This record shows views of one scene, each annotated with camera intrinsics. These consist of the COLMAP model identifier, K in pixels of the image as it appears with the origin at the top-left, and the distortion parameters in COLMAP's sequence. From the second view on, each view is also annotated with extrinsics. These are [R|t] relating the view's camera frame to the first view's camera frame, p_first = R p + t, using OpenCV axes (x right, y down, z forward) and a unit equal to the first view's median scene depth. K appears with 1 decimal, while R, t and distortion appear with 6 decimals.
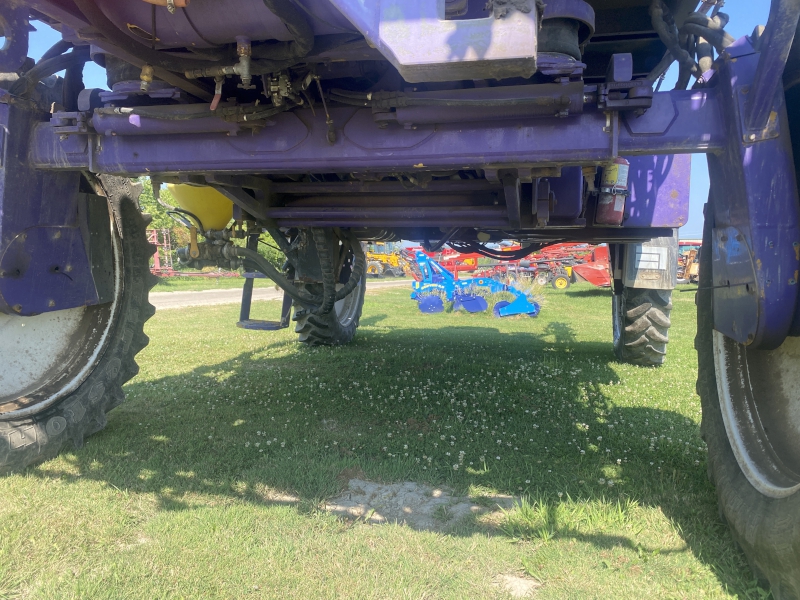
lens RADIAL K [[604.0, 0, 403.1], [0, 604.0, 295.3], [0, 0, 1]] dist [-0.008157, -0.000859]
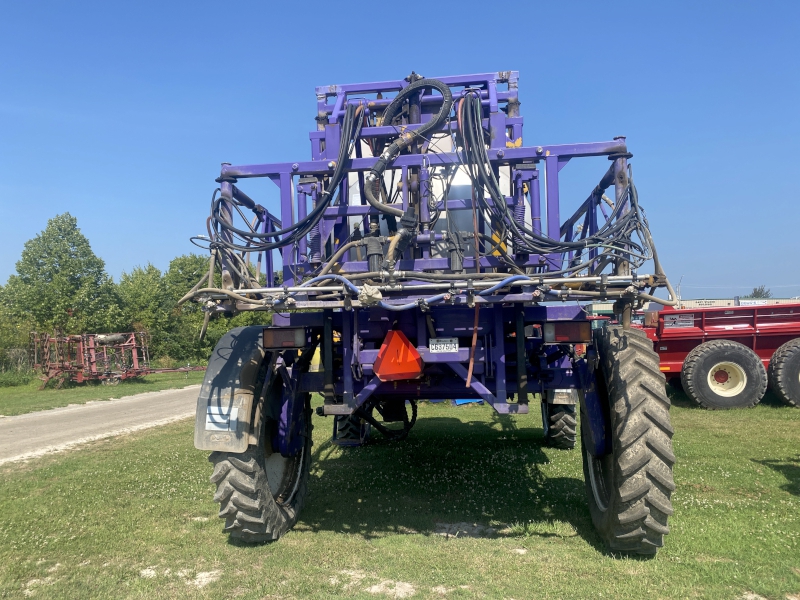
lens RADIAL K [[604.0, 0, 398.7], [0, 604.0, 304.6], [0, 0, 1]] dist [-0.008157, -0.000859]
pose [[0.992874, -0.031722, 0.114867, -0.434739], [0.042898, 0.994440, -0.096168, -0.272875], [-0.111177, 0.100410, 0.988715, -1.210096]]
